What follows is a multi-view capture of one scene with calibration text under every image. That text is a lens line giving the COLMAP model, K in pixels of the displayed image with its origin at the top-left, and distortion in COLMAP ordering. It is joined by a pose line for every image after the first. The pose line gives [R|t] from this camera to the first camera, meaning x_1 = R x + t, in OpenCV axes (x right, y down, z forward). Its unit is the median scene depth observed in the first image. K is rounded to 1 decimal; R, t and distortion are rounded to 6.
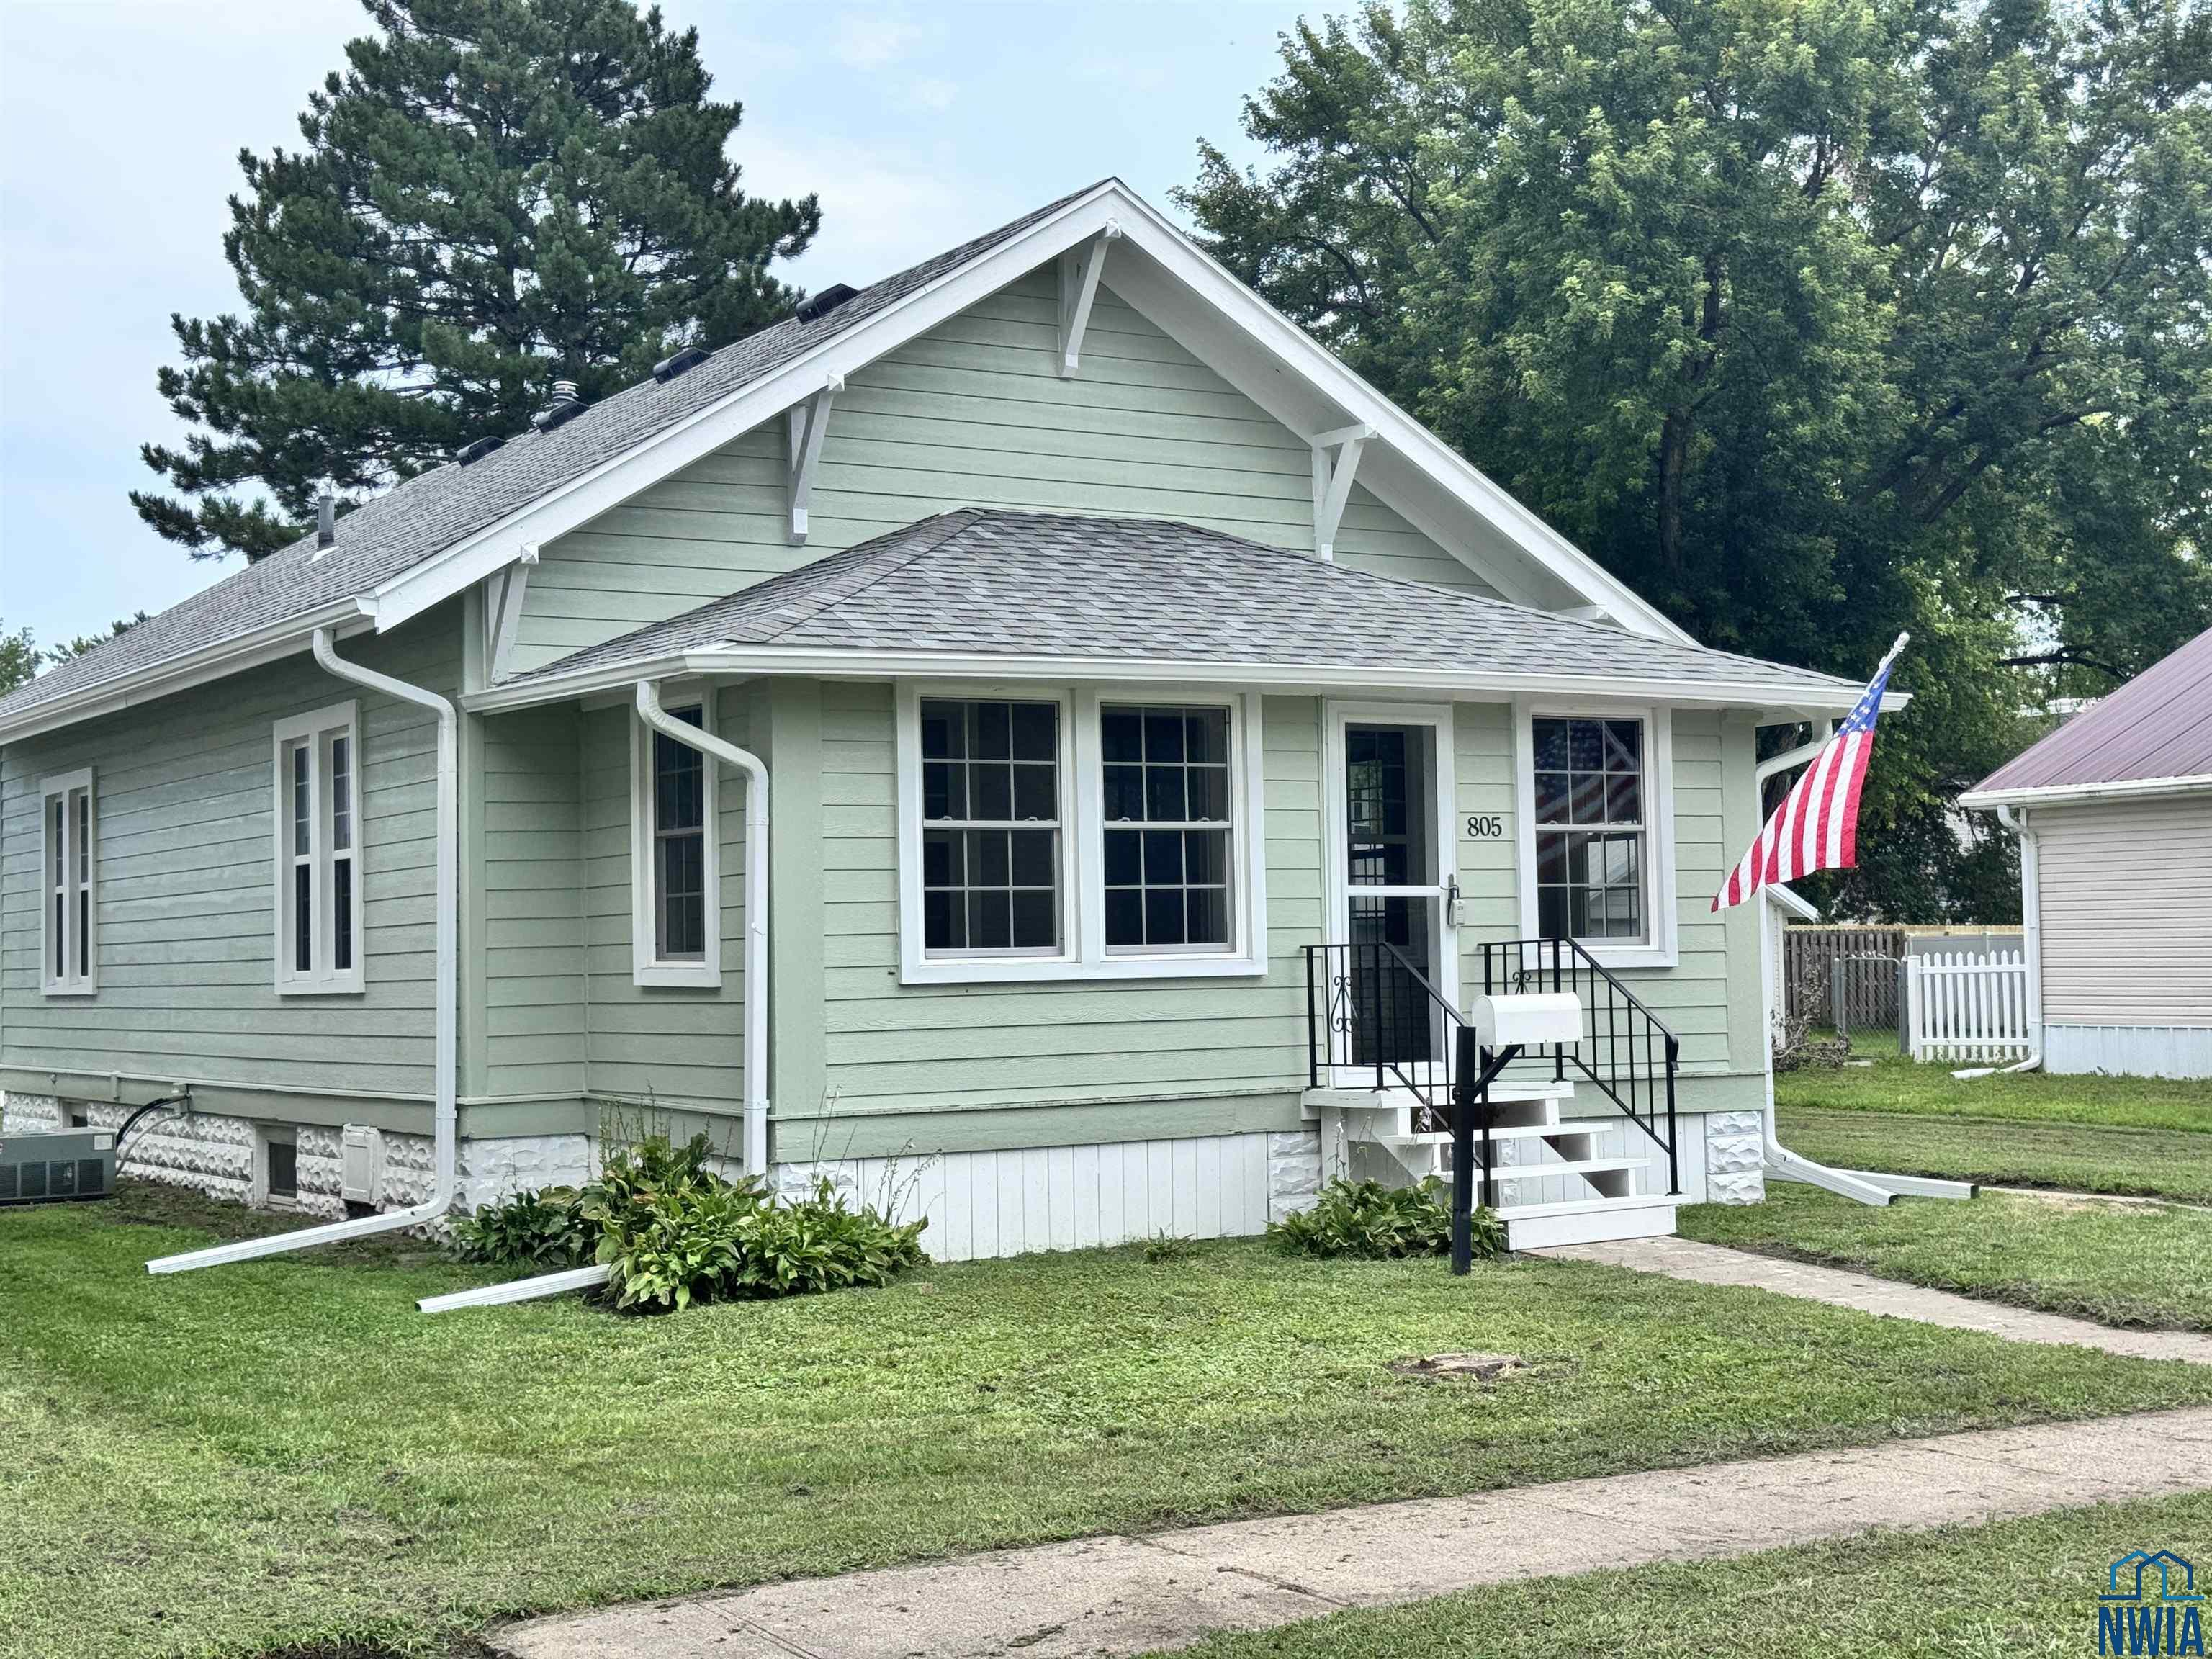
lens RADIAL K [[3090.5, 0, 1103.8], [0, 3090.5, 827.2], [0, 0, 1]] dist [0.138288, 0.000000]
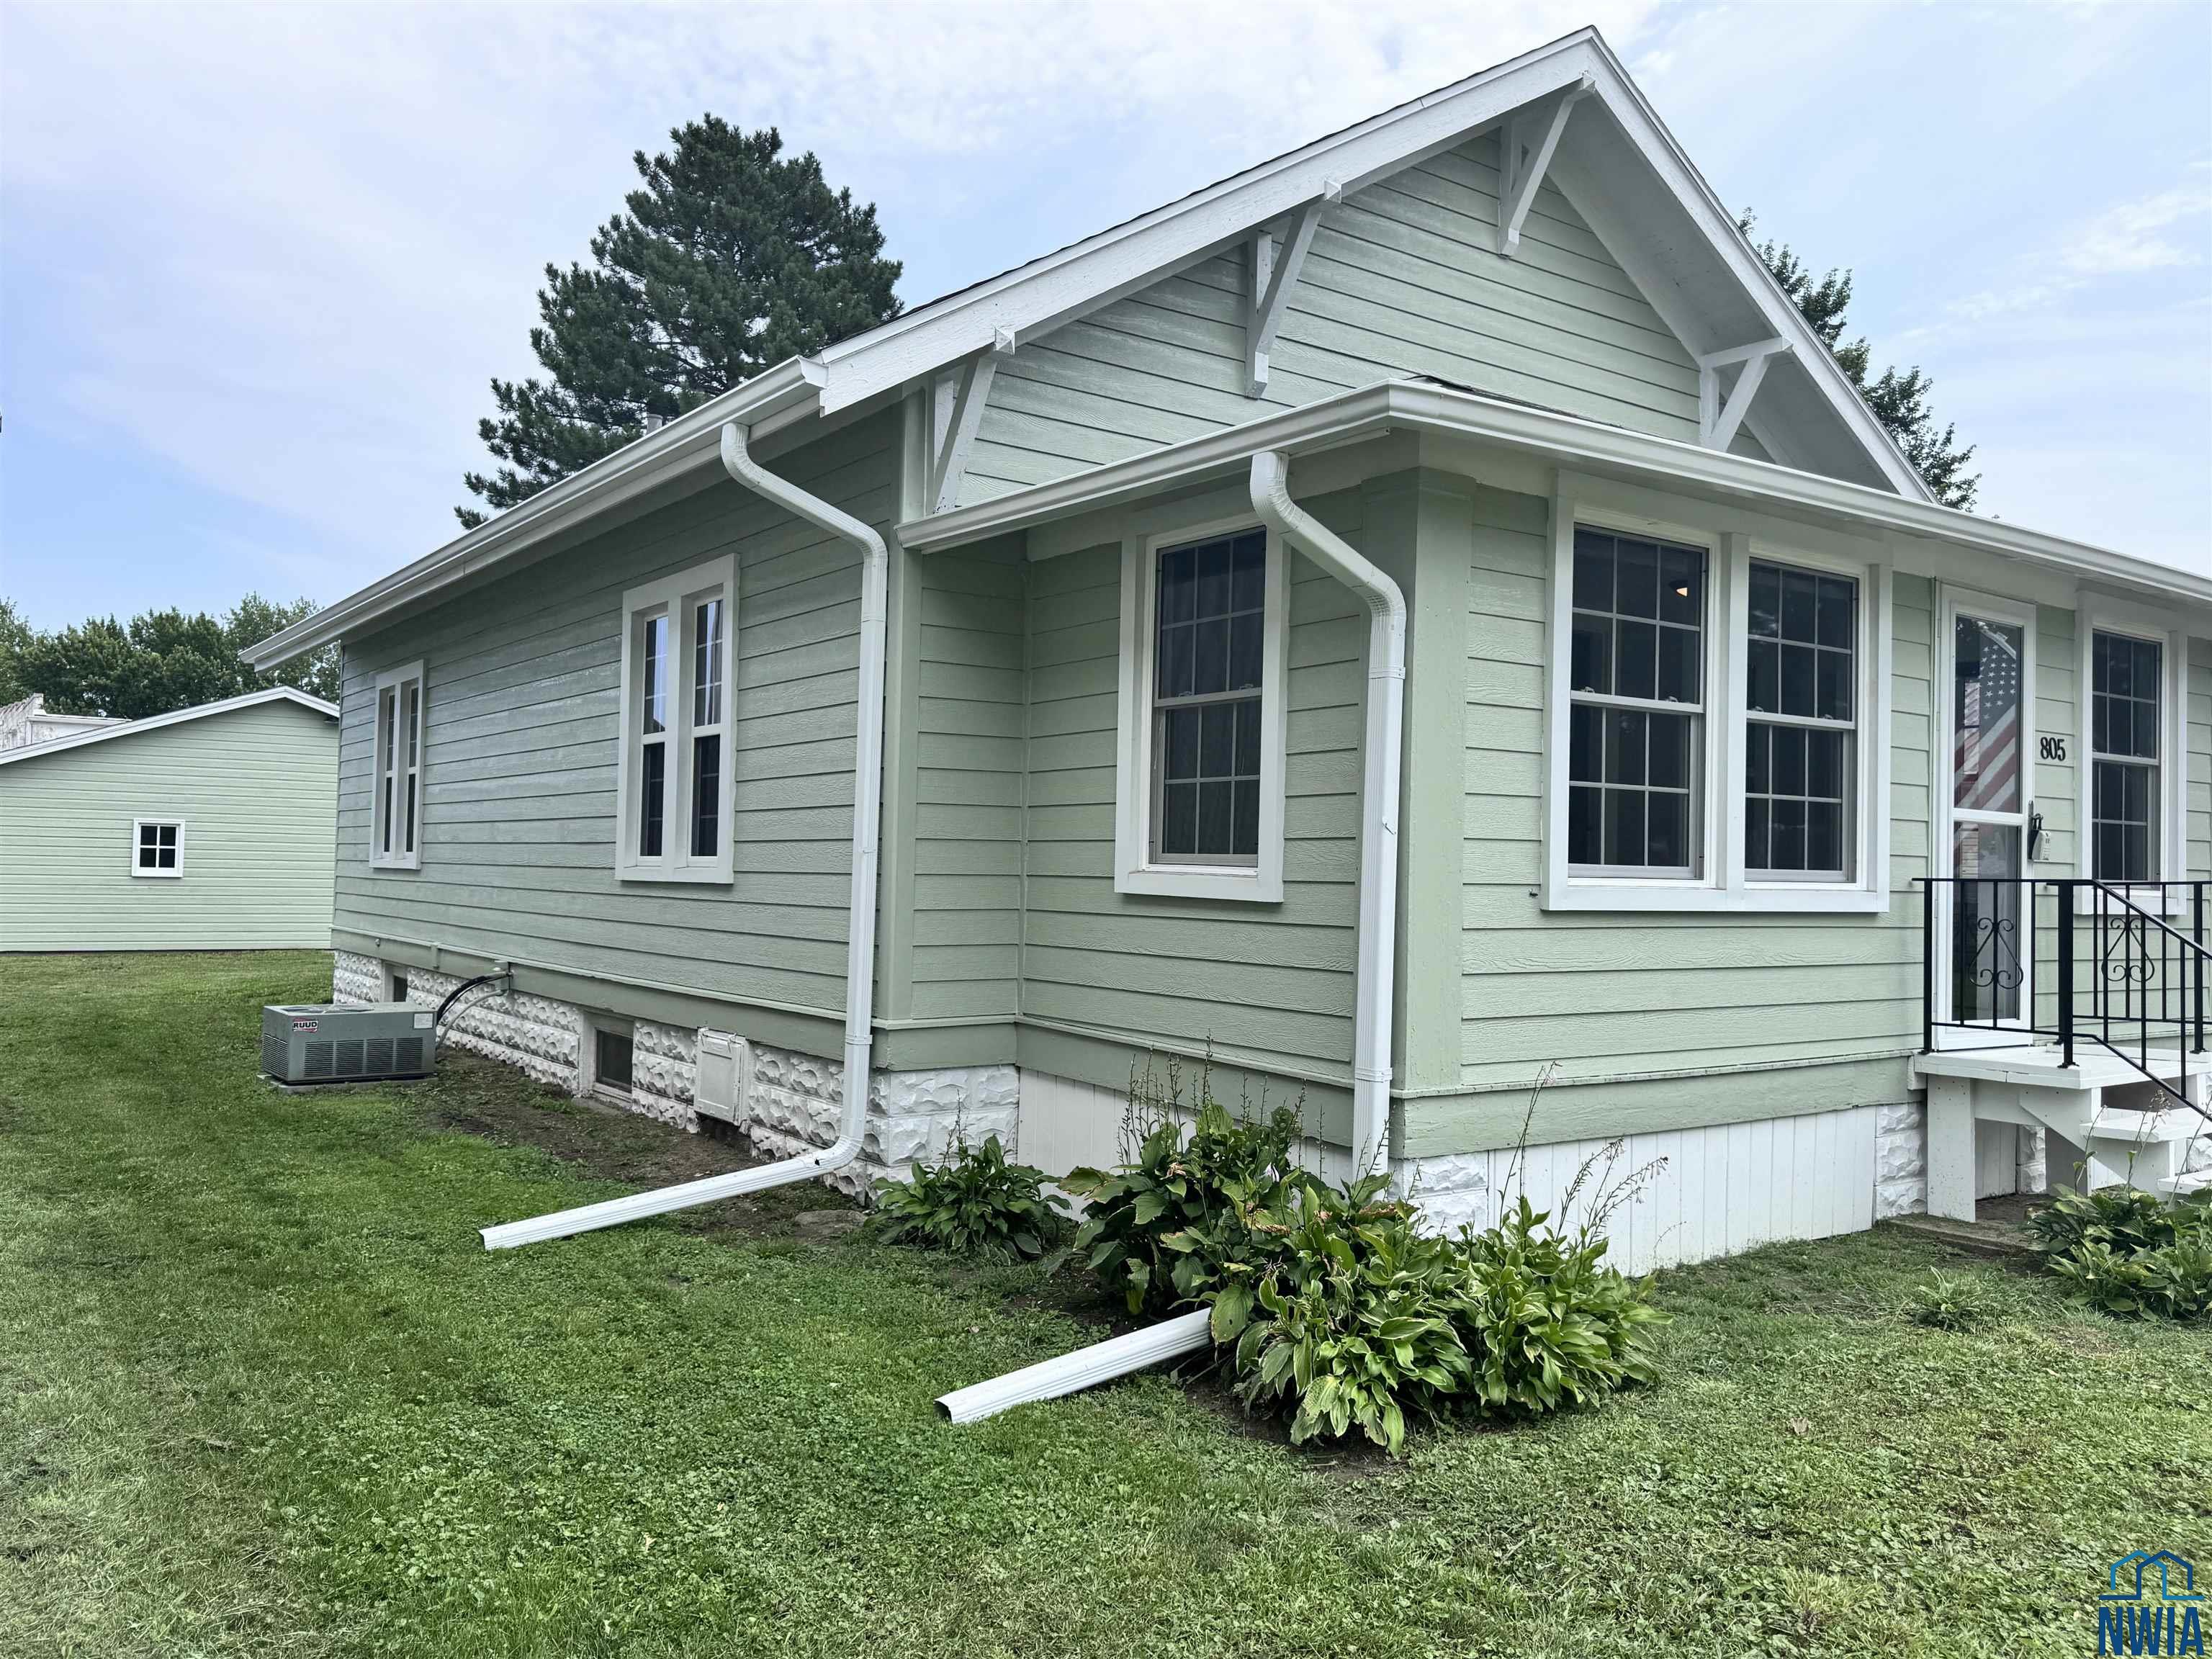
lens RADIAL K [[1688.8, 0, 1114.3], [0, 1688.8, 823.8], [0, 0, 1]] dist [0.072772, -0.031204]
pose [[0.996046, 0.043716, 0.077341, -0.174325], [-0.044879, 0.998903, 0.013359, 0.025914], [-0.076672, -0.016778, 0.996915, 0.533116]]
